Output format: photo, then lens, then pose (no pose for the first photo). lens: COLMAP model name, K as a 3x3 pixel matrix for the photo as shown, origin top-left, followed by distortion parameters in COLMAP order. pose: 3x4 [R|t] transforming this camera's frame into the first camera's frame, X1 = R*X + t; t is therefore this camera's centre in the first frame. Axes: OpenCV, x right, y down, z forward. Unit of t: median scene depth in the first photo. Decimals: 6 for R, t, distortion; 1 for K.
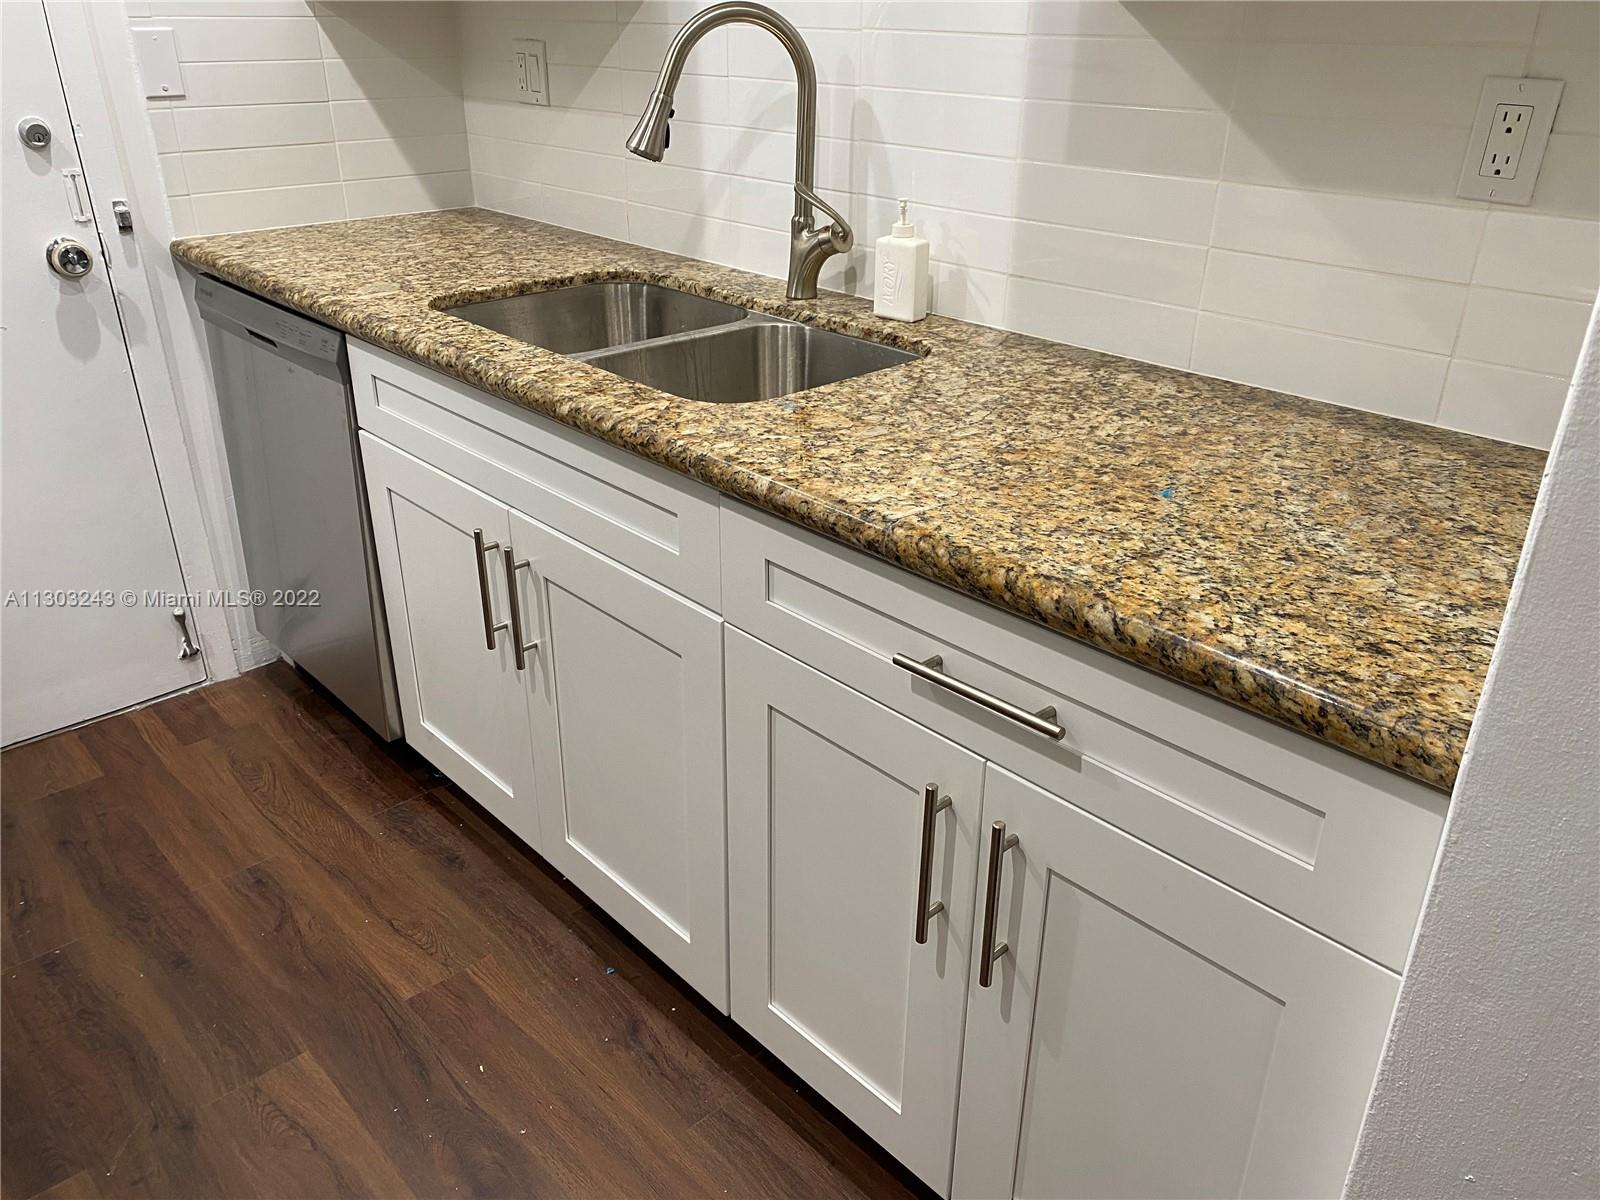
lens RADIAL K [[1207.5, 0, 798.0], [0, 1207.5, 594.9], [0, 0, 1]] dist [0.039127, -0.044737]
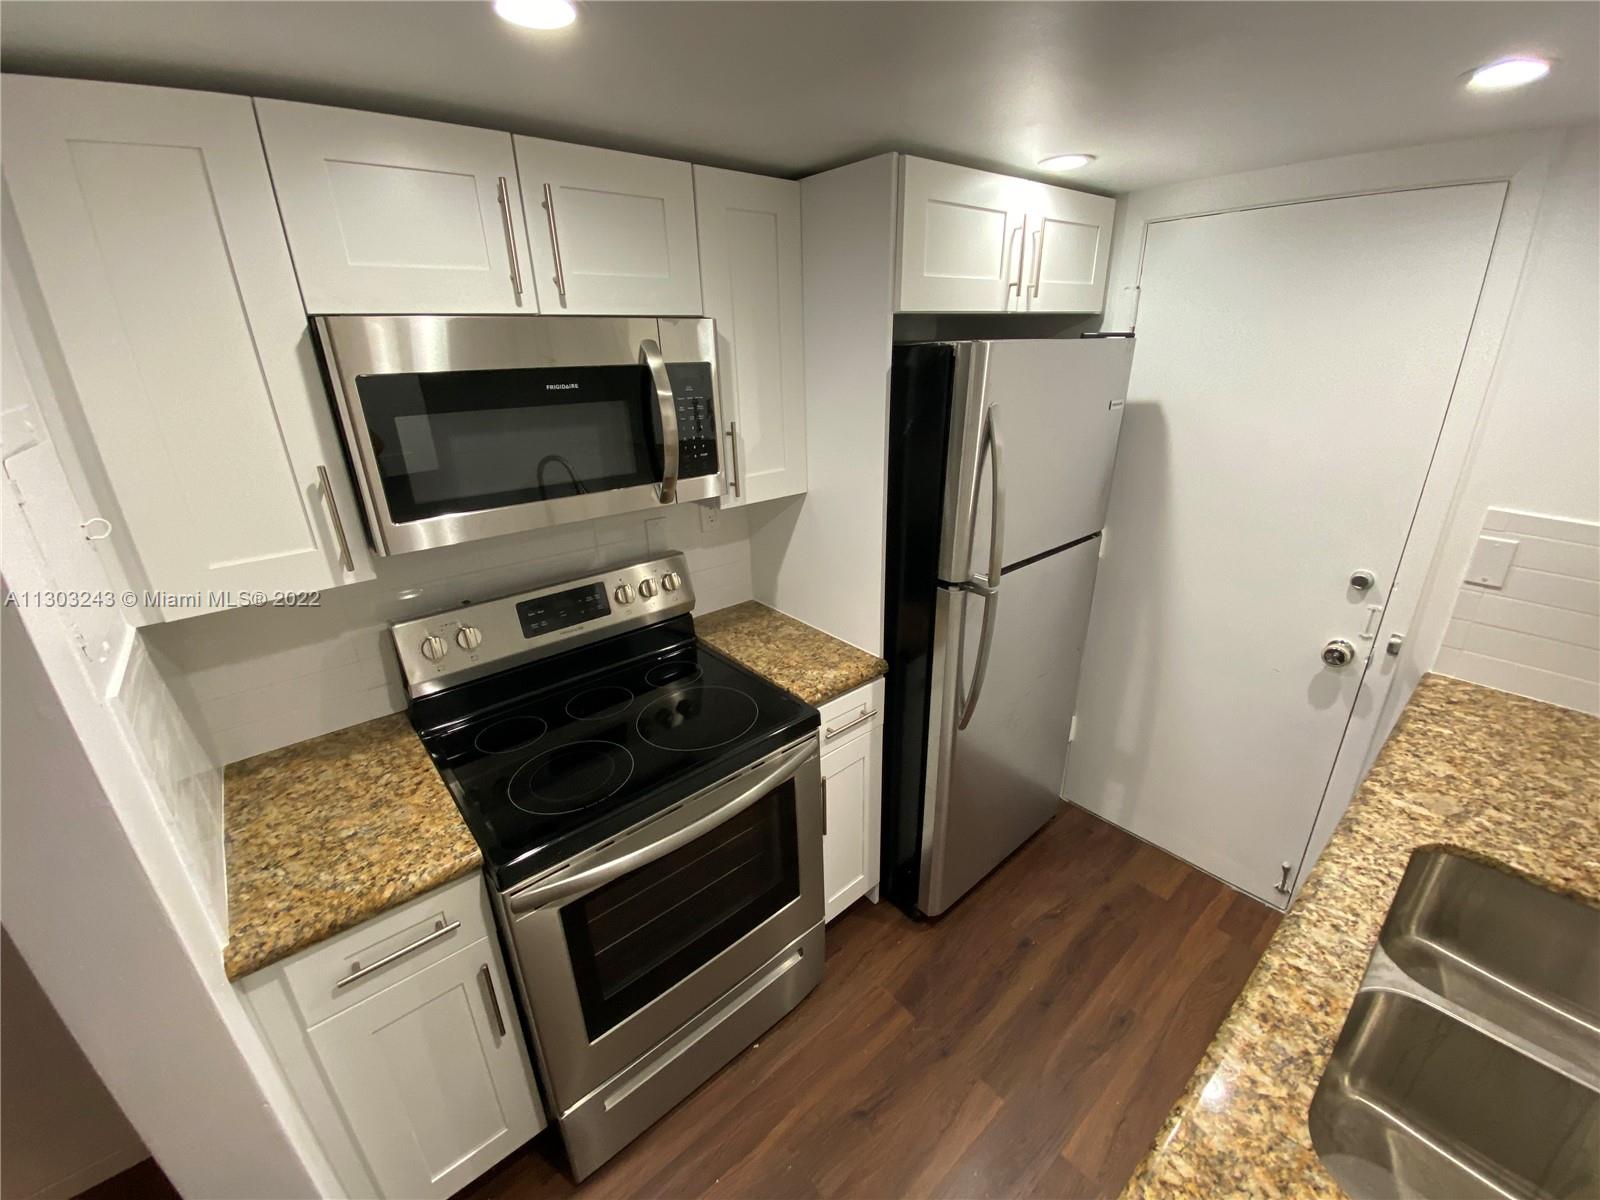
lens RADIAL K [[639.7, 0, 800.0], [0, 639.7, 600.0], [0, 0, 1]] dist [0.042787, -0.038091]
pose [[-0.046732, 0.366423, -0.929274, 0.201703], [-0.412729, 0.840085, 0.352011, -0.419325], [0.909654, 0.399989, 0.111974, 0.329449]]
